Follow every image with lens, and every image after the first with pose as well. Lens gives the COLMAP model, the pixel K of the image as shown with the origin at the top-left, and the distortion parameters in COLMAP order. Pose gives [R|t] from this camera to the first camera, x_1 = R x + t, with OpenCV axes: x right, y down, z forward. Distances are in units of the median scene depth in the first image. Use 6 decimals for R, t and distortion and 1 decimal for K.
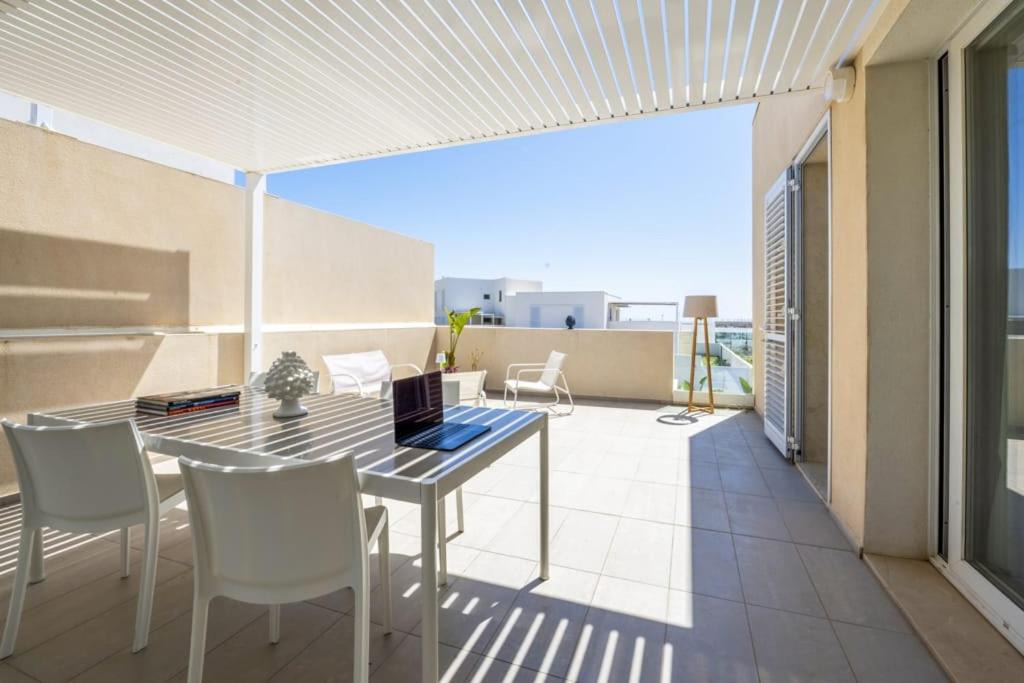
lens RADIAL K [[467.0, 0, 540.2], [0, 467.0, 317.4], [0, 0, 1]] dist [-0.014931, 0.000392]
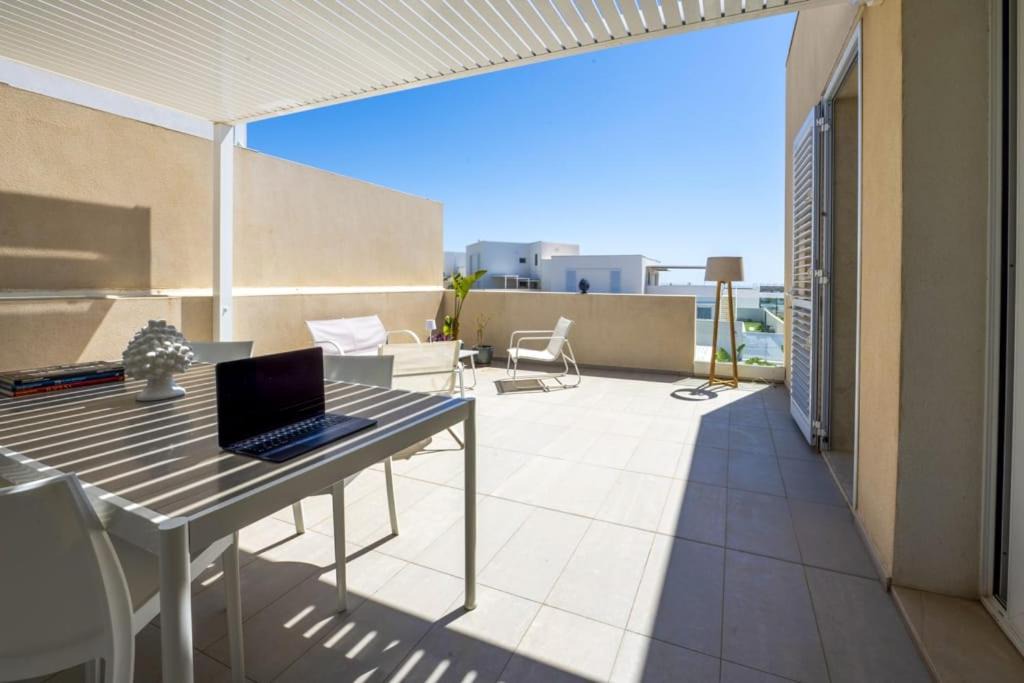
lens RADIAL K [[467.0, 0, 554.3], [0, 467.0, 287.1], [0, 0, 1]] dist [-0.014931, 0.000392]
pose [[0.998161, 0.002452, -0.060568, 0.110656], [-0.001716, 0.999924, 0.012192, 0.002312], [0.060593, -0.012066, 0.998090, 0.123868]]
